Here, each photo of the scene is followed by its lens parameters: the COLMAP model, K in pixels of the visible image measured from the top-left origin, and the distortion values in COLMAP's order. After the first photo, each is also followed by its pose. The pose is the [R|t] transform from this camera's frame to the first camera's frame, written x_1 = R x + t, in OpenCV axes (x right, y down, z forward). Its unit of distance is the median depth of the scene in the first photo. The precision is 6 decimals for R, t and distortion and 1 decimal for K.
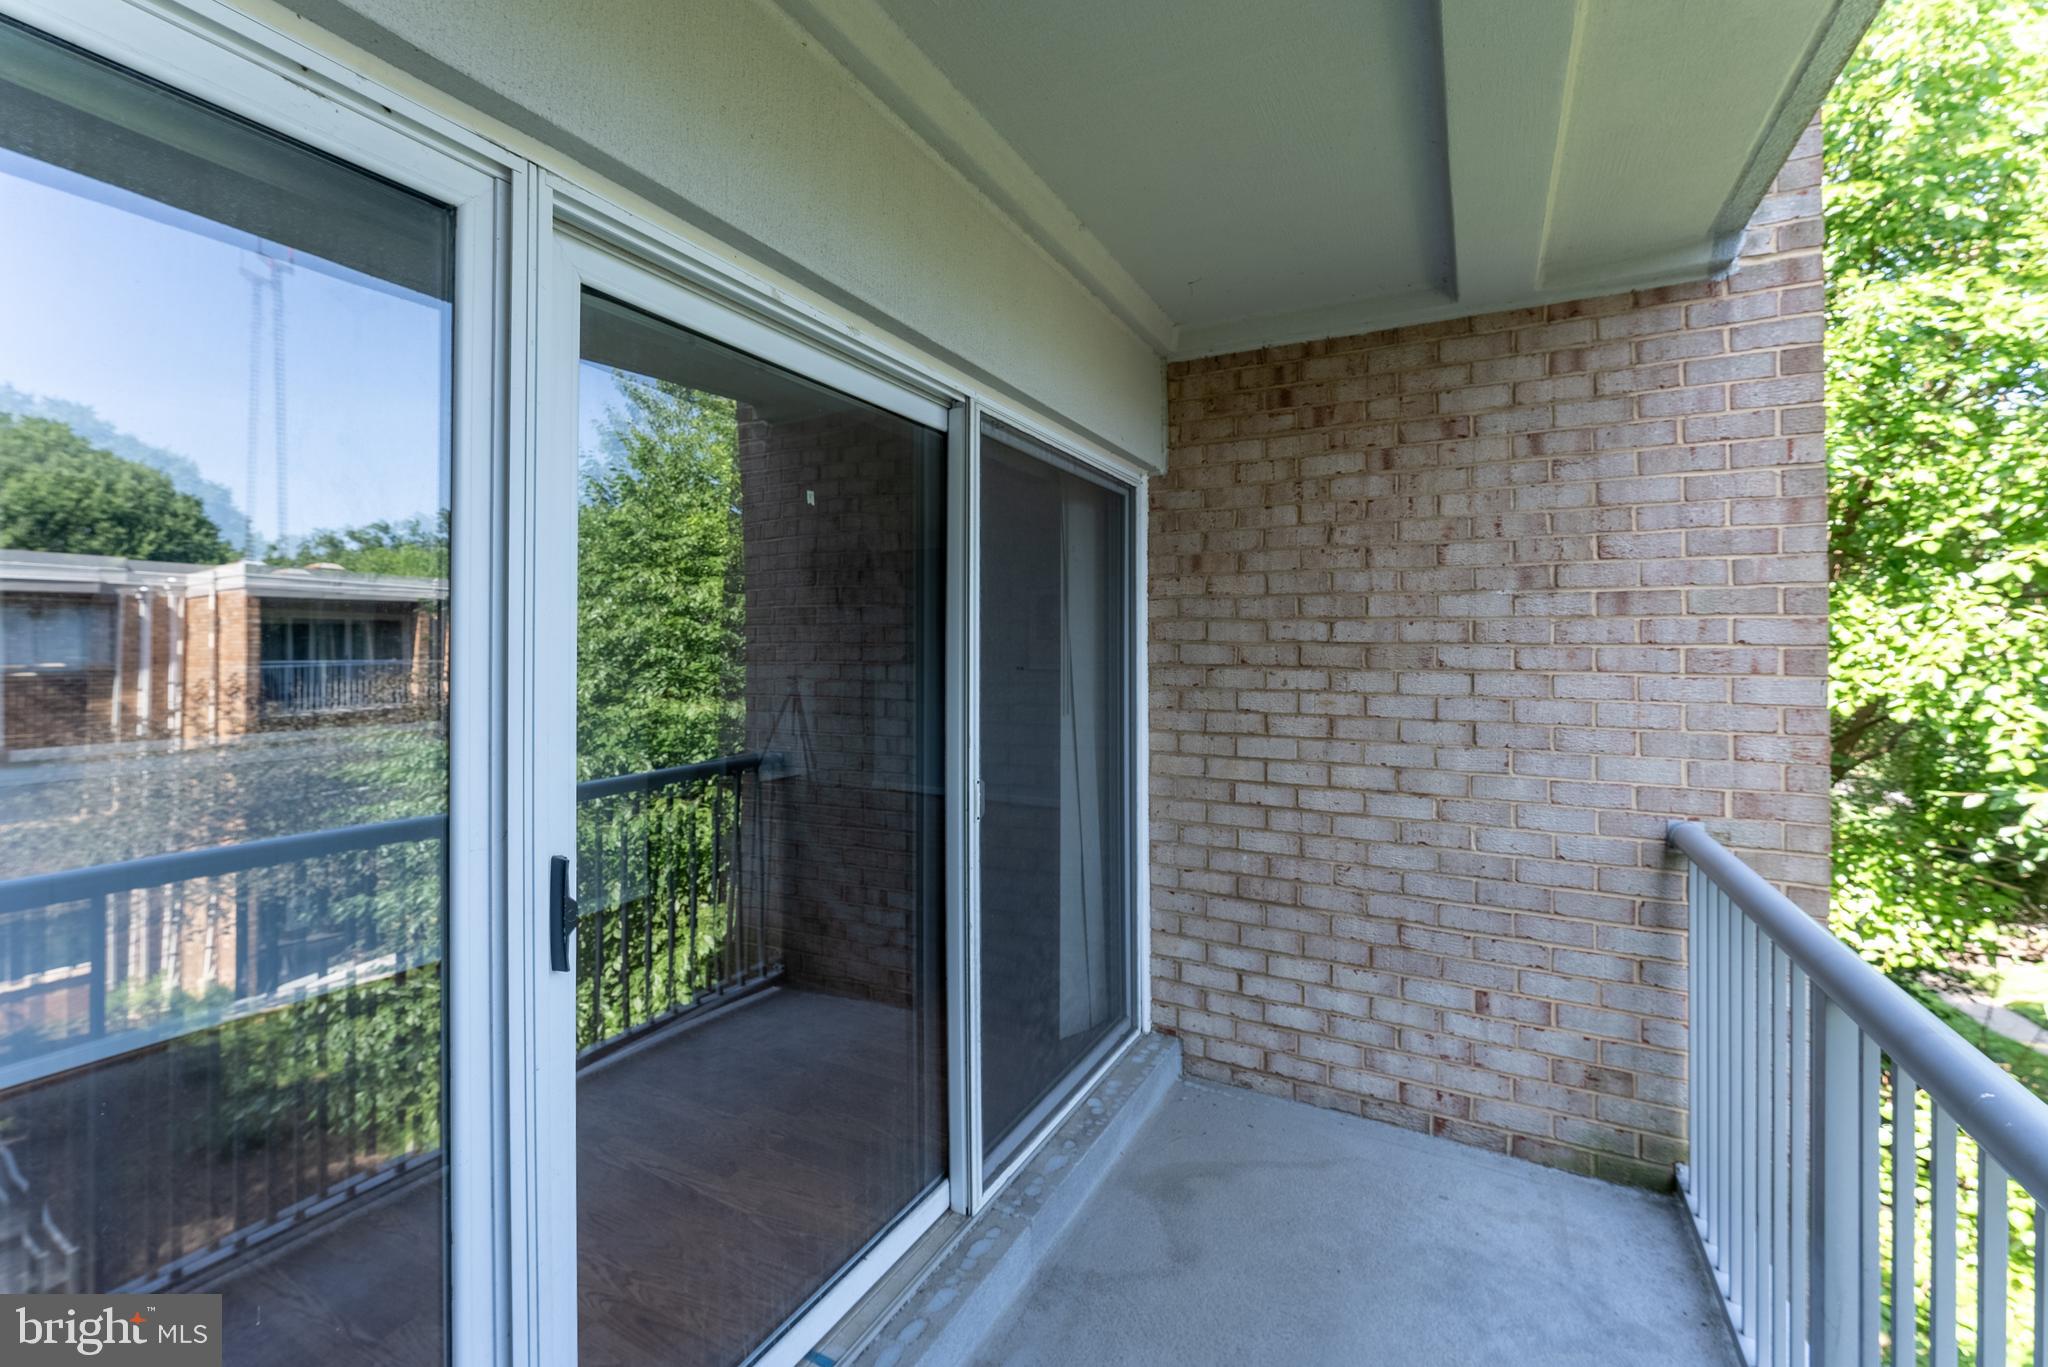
lens RADIAL K [[841.8, 0, 1040.6], [0, 841.8, 641.6], [0, 0, 1]] dist [0.000307, 0.000340]
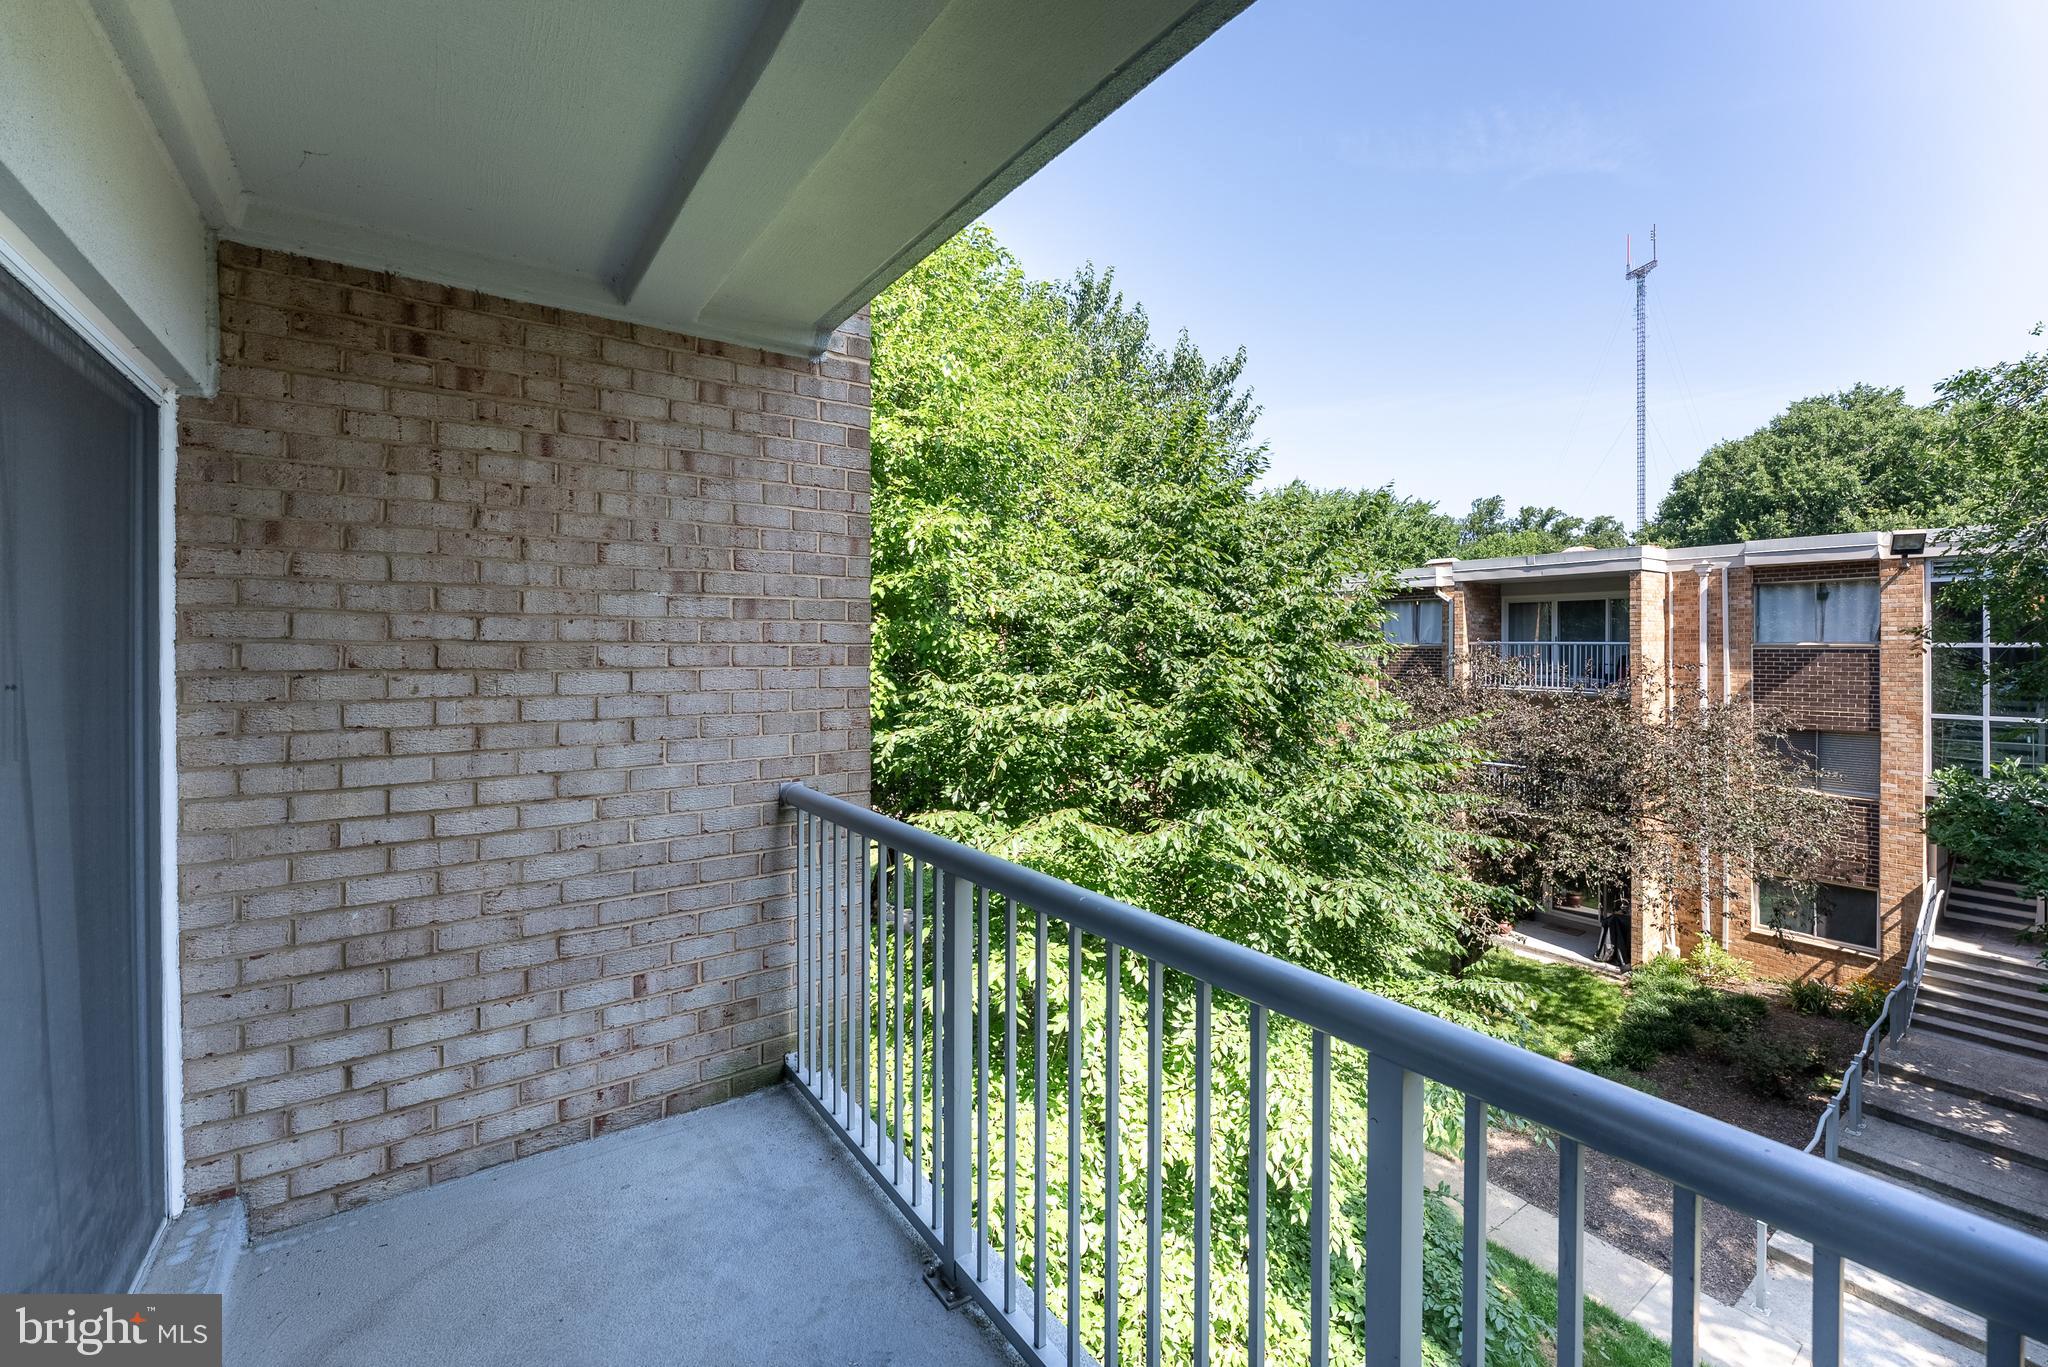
lens RADIAL K [[841.8, 0, 1011.4], [0, 841.8, 648.5], [0, 0, 1]] dist [0.000307, 0.000340]
pose [[0.470348, -0.007620, 0.882448, -0.170620], [-0.004231, 0.999932, 0.010889, -0.003369], [-0.882471, -0.008855, 0.470283, 0.100629]]
